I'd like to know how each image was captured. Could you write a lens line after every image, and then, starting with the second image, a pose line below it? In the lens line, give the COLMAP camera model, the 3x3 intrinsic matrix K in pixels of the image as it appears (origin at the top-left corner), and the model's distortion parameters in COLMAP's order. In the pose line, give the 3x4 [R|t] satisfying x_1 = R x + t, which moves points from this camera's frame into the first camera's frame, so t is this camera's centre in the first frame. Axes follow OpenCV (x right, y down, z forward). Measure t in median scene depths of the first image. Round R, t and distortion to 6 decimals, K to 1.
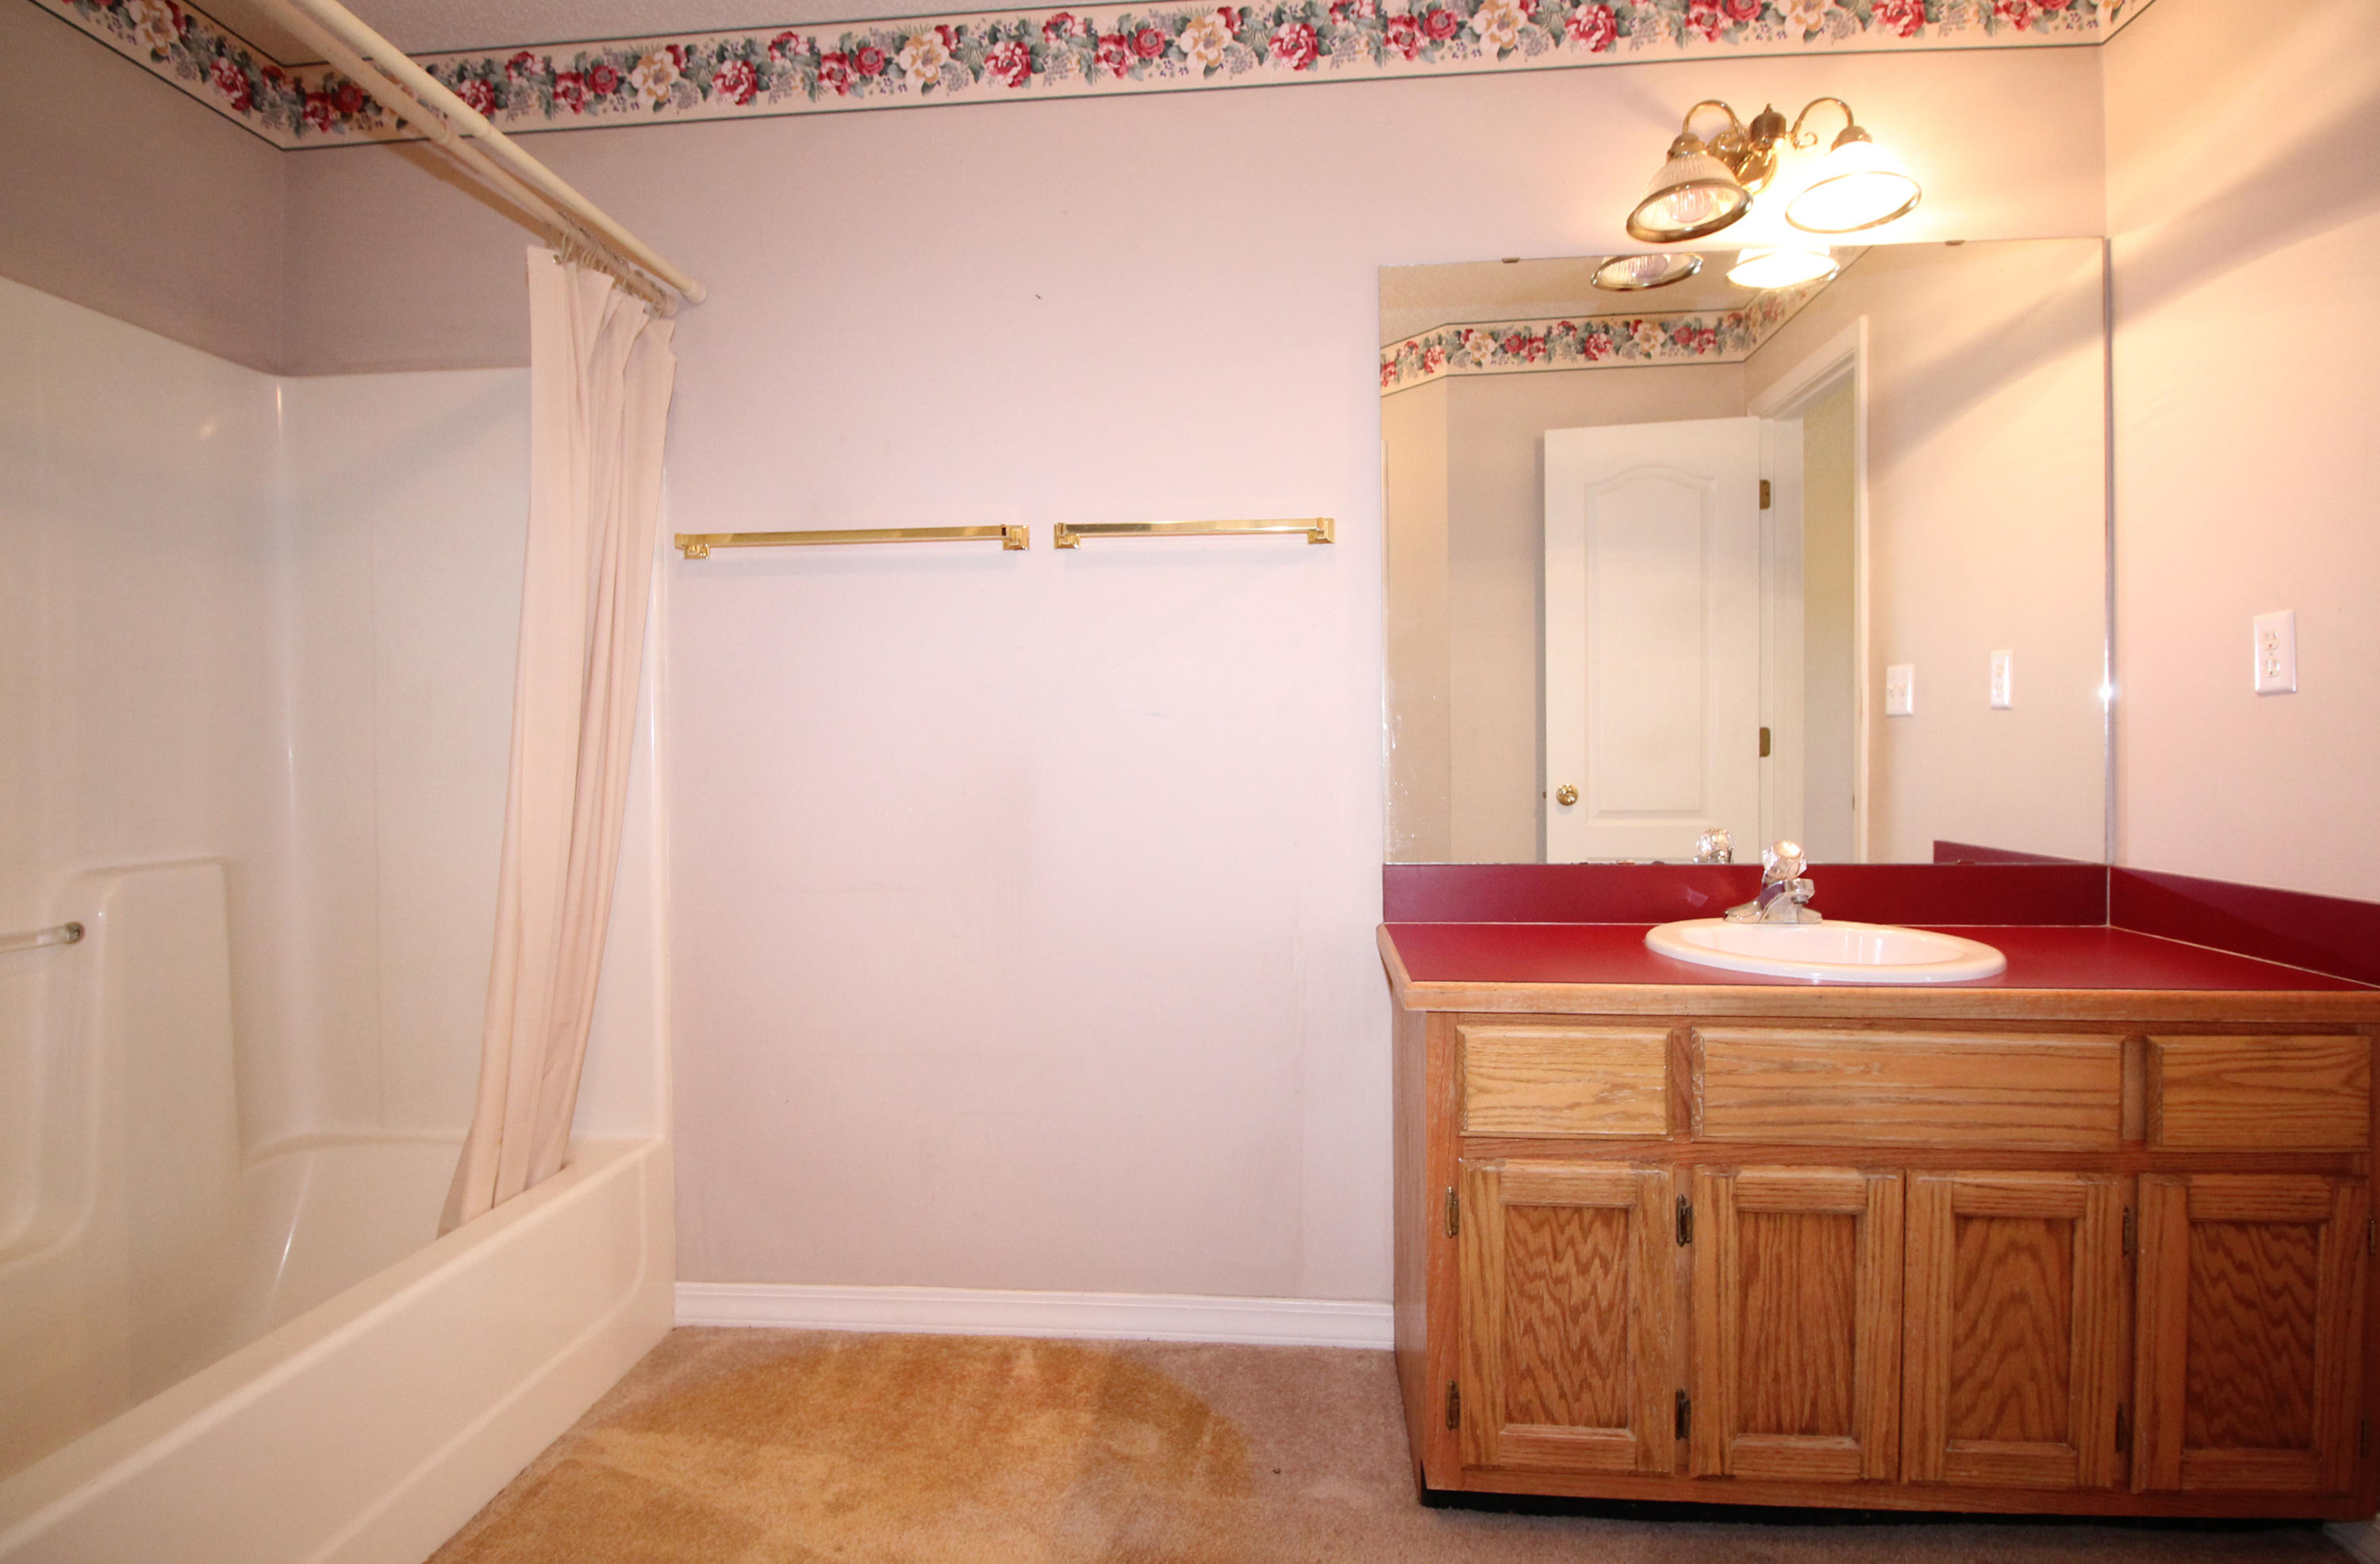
lens RADIAL K [[1168.4, 0, 1188.4], [0, 1168.4, 777.1], [0, 0, 1]] dist [-0.015082, -0.000328]
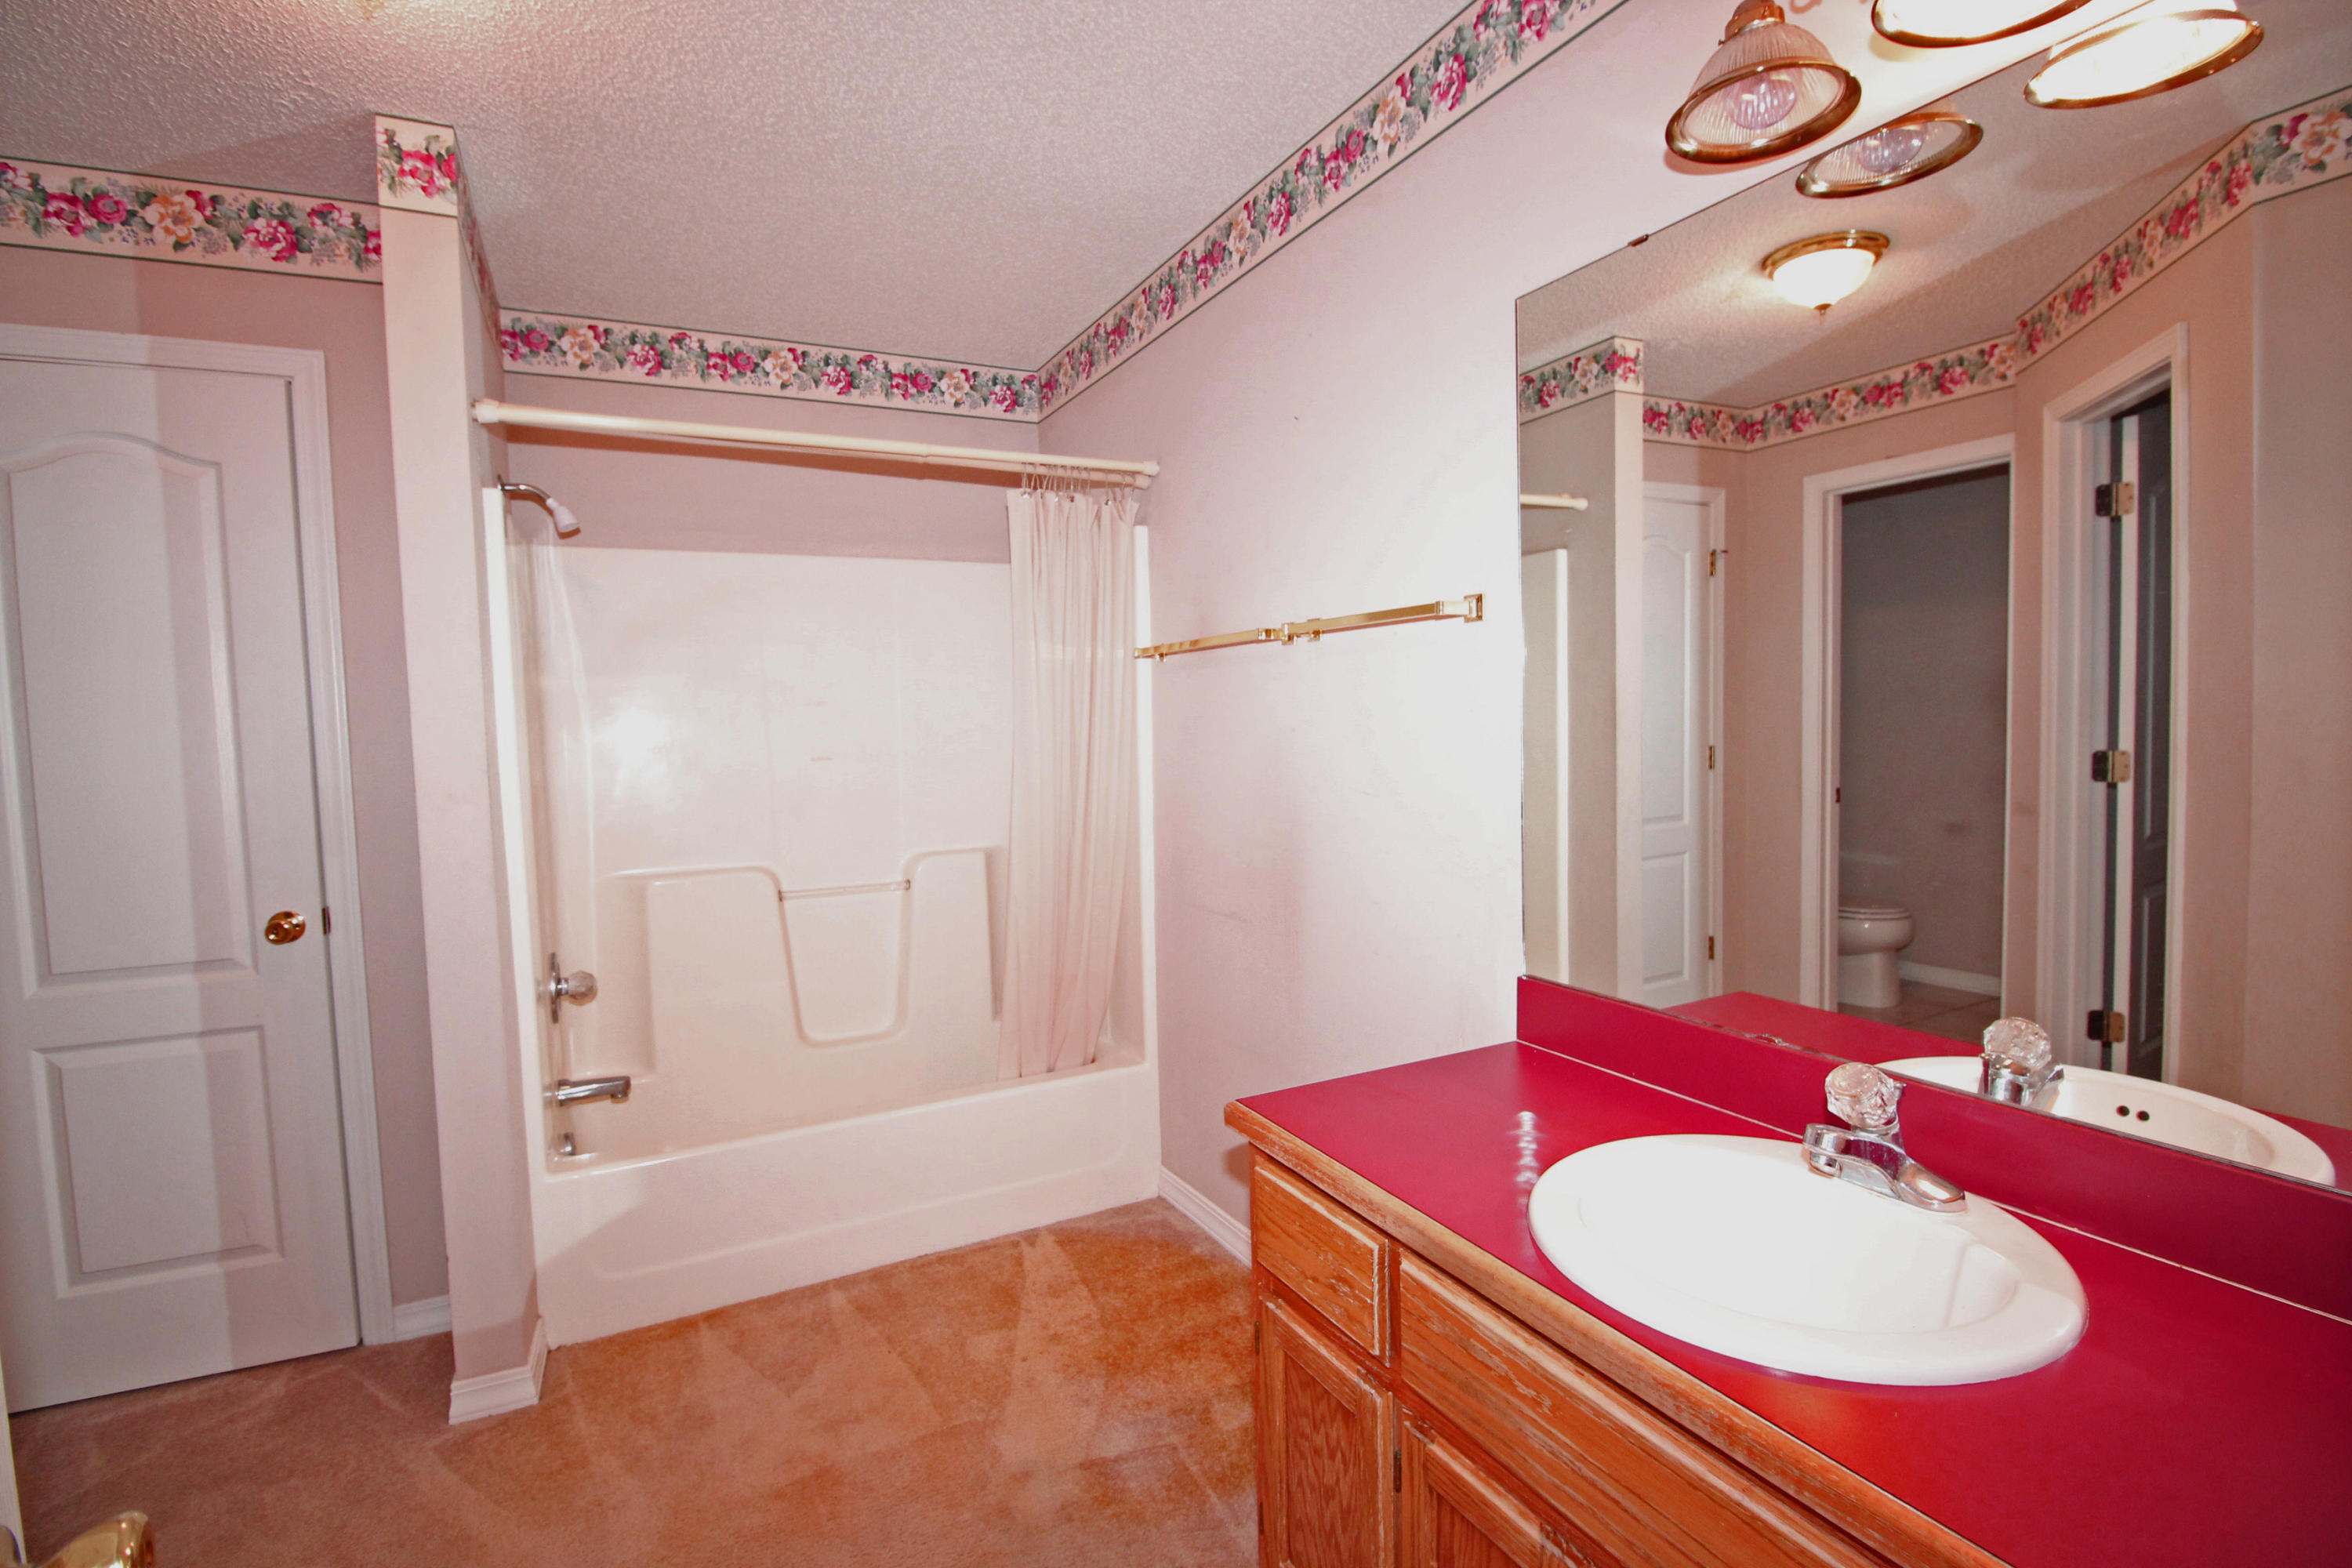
lens RADIAL K [[1089.8, 0, 1173.3], [0, 1089.8, 779.8], [0, 0, 1]] dist [-0.001086, -0.013517]
pose [[0.534075, 0.043553, -0.844315, 0.727560], [0.009073, 0.998319, 0.057236, -0.126170], [0.845389, -0.038228, 0.532782, 0.328826]]
